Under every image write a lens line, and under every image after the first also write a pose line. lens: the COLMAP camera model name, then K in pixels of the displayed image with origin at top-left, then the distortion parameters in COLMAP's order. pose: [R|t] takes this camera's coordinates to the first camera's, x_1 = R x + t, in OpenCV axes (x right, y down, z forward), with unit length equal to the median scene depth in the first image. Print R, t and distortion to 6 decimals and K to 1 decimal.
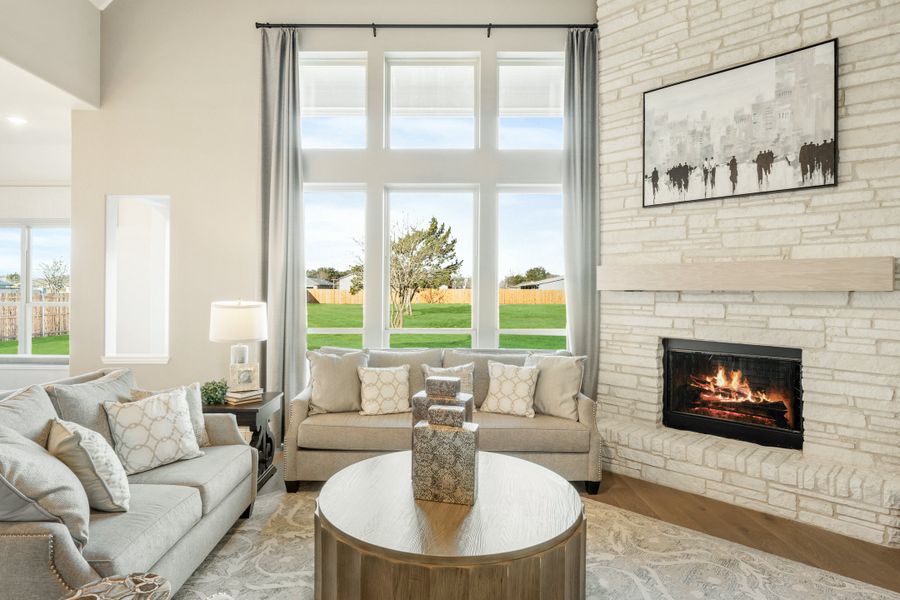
lens RADIAL K [[501.6, 0, 430.8], [0, 501.6, 293.3], [0, 0, 1]] dist [-0.001481, -0.000136]
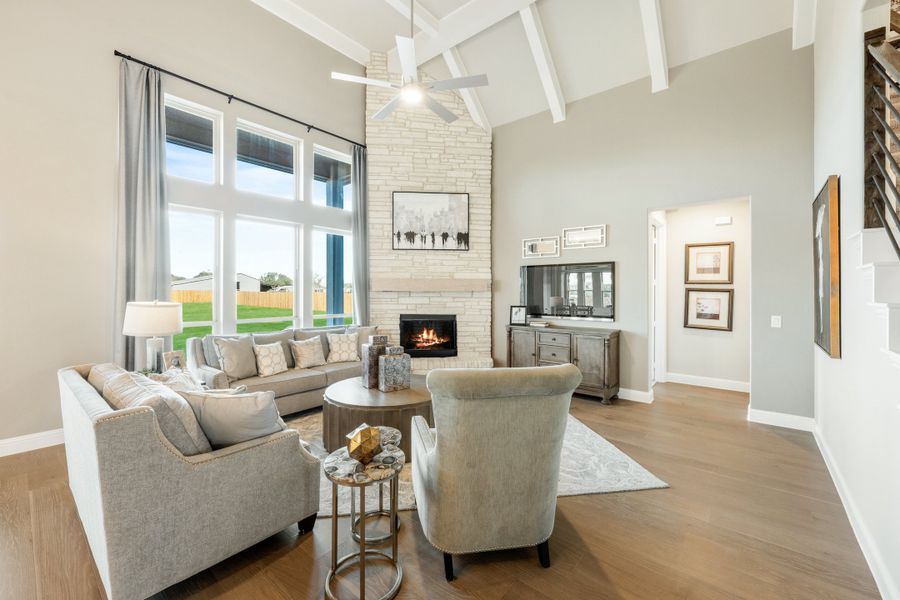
lens RADIAL K [[363.6, 0, 449.8], [0, 363.6, 295.0], [0, 0, 1]] dist [-0.000988, -0.000047]
pose [[0.630961, -0.012004, 0.775722, -0.591122], [0.006284, 0.999927, 0.010362, -0.004530], [-0.775789, -0.001663, 0.630990, -0.090300]]
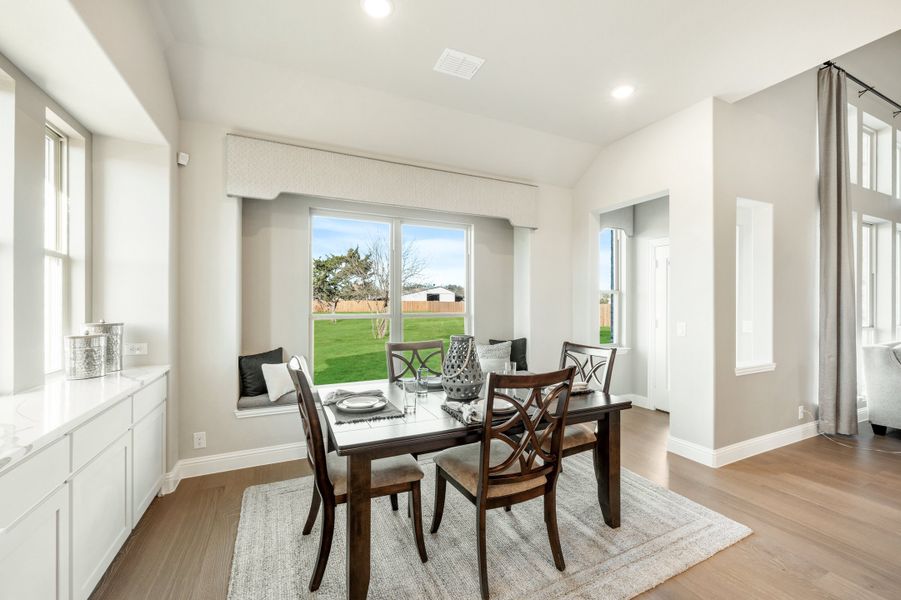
lens RADIAL K [[365.3, 0, 452.1], [0, 365.3, 306.4], [0, 0, 1]] dist [-0.002226, -0.000140]
pose [[0.899223, -0.009022, 0.437397, -1.702824], [0.005734, 0.999945, 0.008835, 0.001747], [-0.437453, -0.005437, 0.899225, 0.734024]]
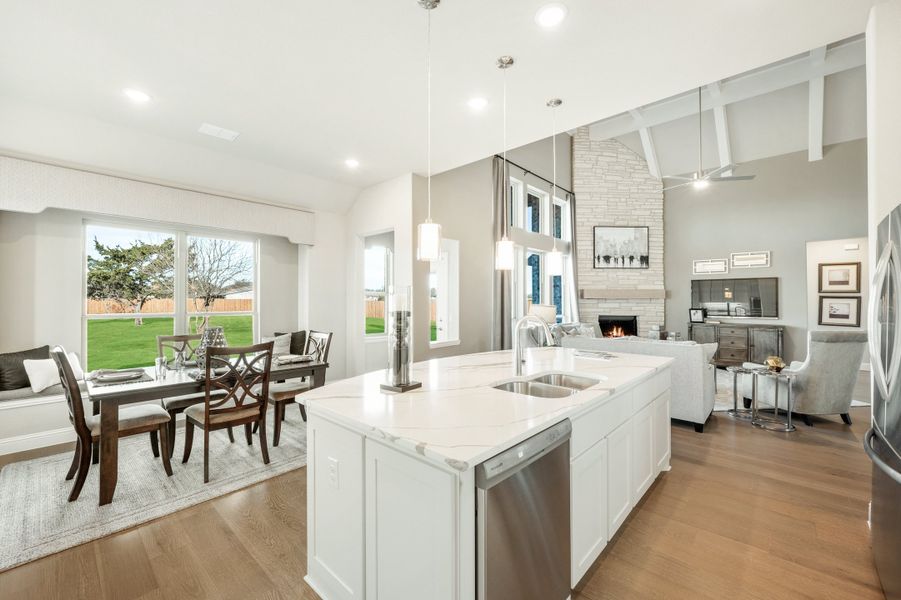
lens RADIAL K [[365.4, 0, 450.5], [0, 365.4, 300.0], [0, 0, 1]] dist [-0.002602, -0.000337]
pose [[0.667002, -0.005059, 0.745039, -1.694862], [0.008372, 0.999965, -0.000705, -0.003460], [-0.745009, 0.006708, 0.667020, 0.273261]]
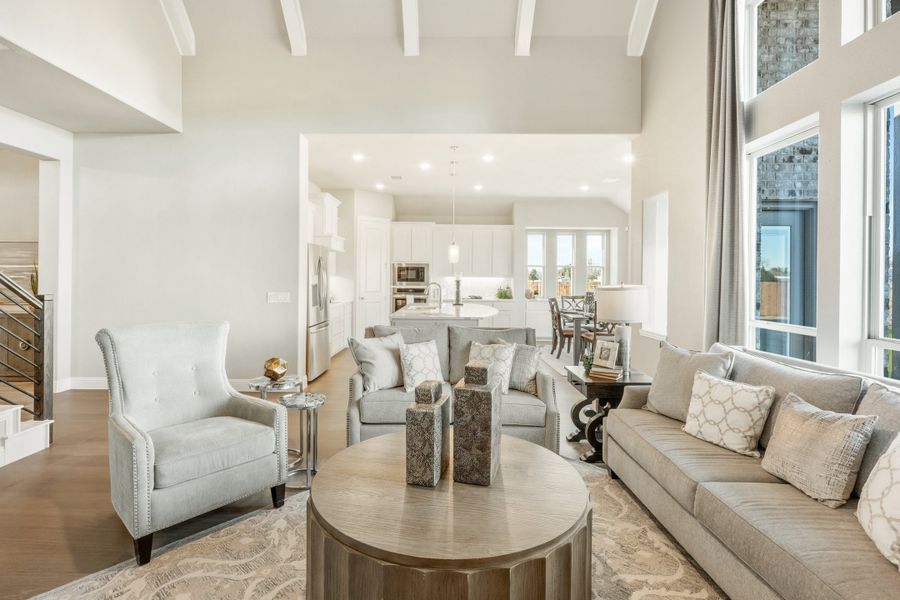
lens RADIAL K [[437.8, 0, 441.2], [0, 437.8, 277.0], [0, 0, 1]] dist [-0.000680, -0.000139]
pose [[-0.002887, -0.005774, -0.999979, 0.536340], [-0.012455, 0.999906, -0.005738, 0.009749], [0.999918, 0.012439, -0.002959, 0.597478]]
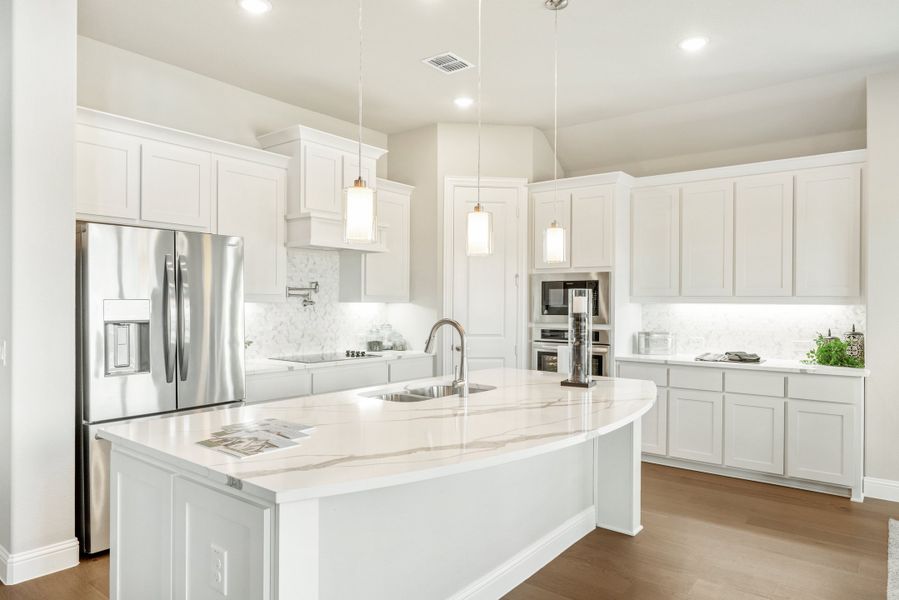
lens RADIAL K [[569.2, 0, 468.7], [0, 569.2, 302.8], [0, 0, 1]] dist [-0.000596, 0.000686]
pose [[-0.592267, -0.011196, -0.805664, -0.597642], [-0.013993, 0.999896, -0.003608, 0.004008], [0.805621, 0.009137, -0.592361, 1.023473]]
